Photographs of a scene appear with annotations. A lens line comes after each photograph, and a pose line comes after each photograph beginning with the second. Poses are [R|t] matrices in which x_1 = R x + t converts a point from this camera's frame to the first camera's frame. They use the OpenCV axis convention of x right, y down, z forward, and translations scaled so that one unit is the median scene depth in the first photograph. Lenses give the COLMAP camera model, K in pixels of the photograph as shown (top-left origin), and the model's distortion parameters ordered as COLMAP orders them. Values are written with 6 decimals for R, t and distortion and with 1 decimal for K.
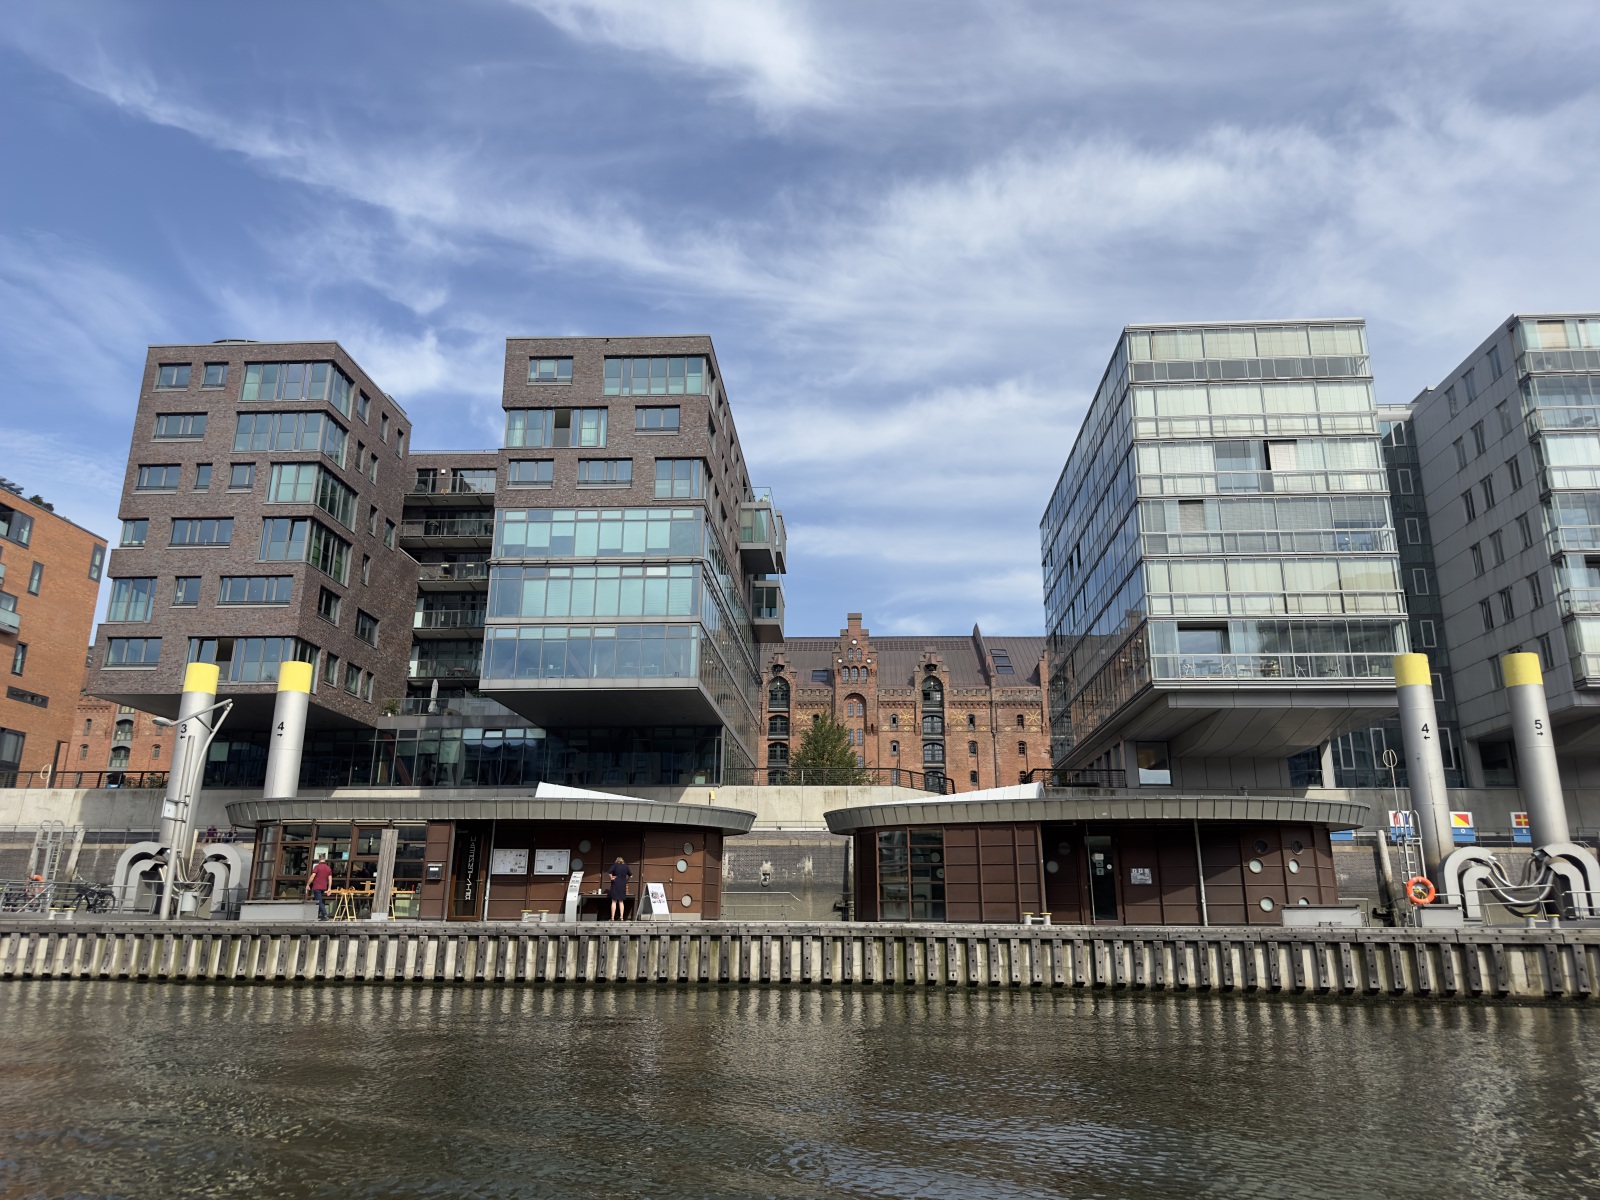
lens RADIAL K [[1141.0, 0, 800.0], [0, 1141.0, 600.0], [0, 0, 1]] dist [0.000477, 0.000235]
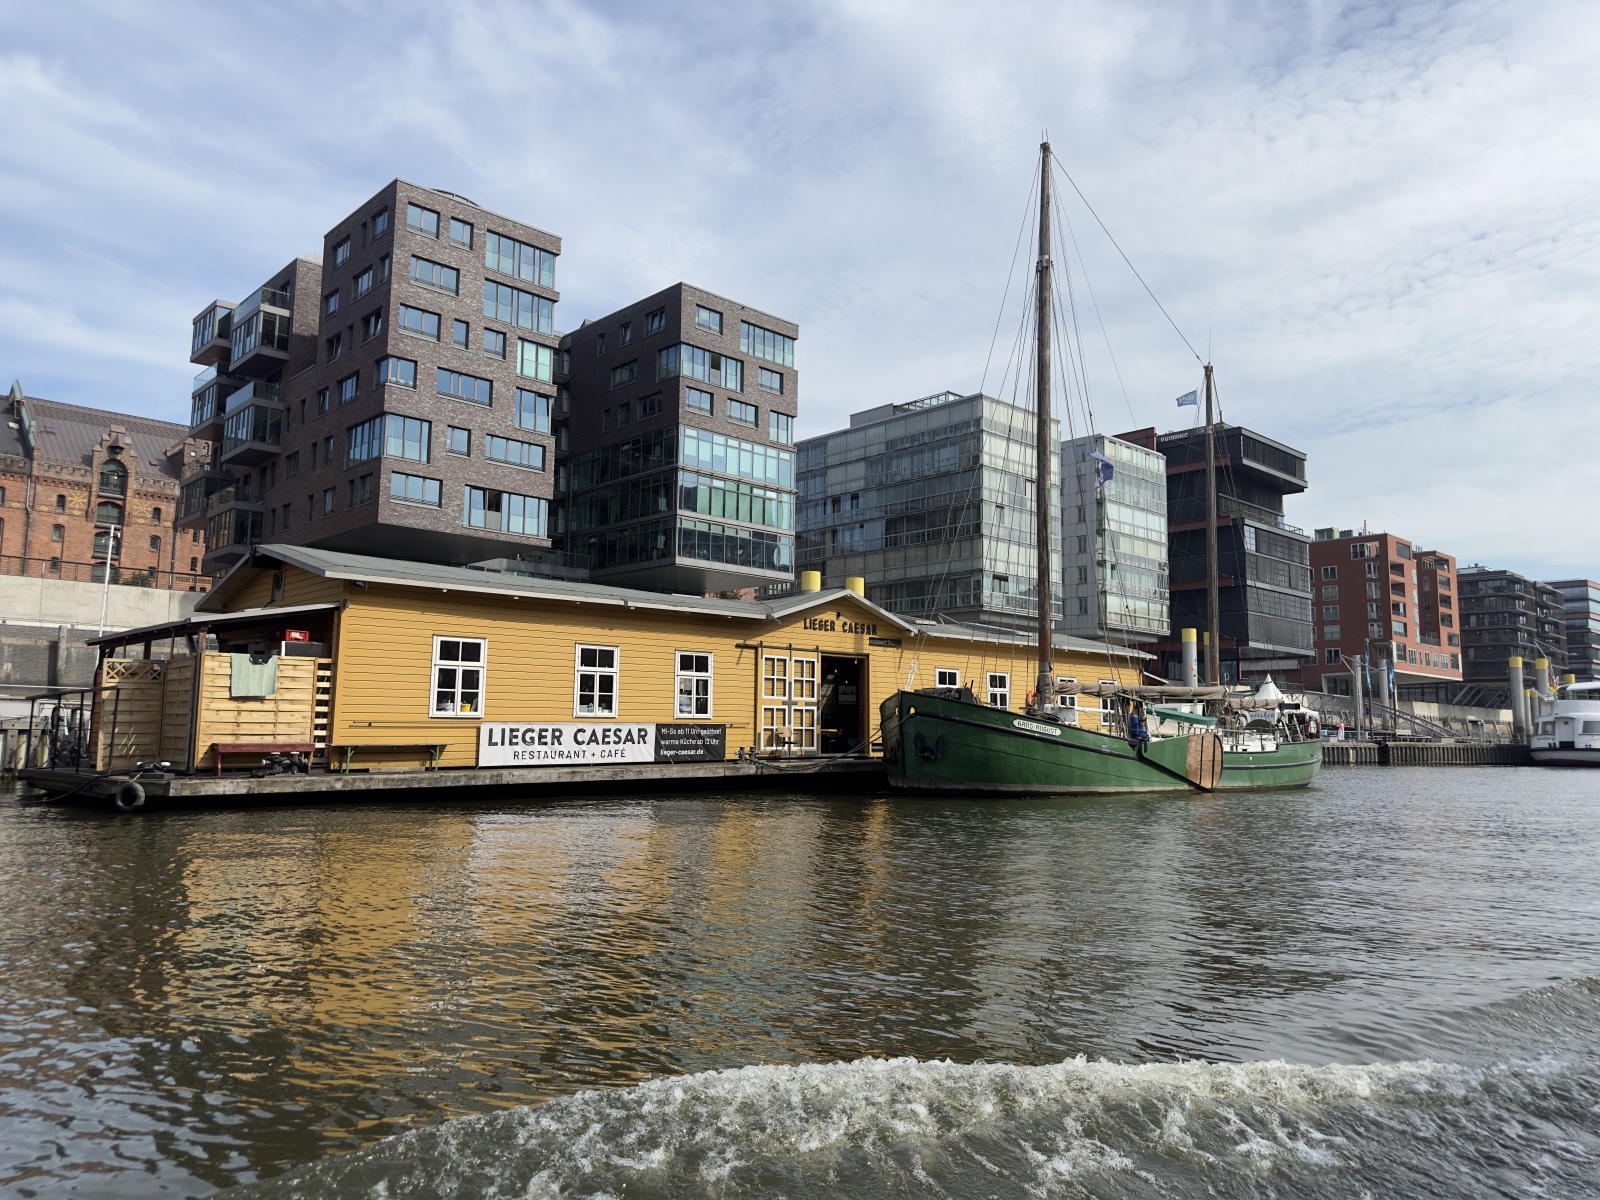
lens RADIAL K [[1141.0, 0, 800.0], [0, 1141.0, 600.0], [0, 0, 1]] dist [0.000477, 0.000235]
pose [[0.678865, 0.092838, 0.728371, -0.453270], [-0.209453, 0.975244, 0.070912, -0.001901], [-0.703756, -0.200699, 0.681504, -0.009172]]
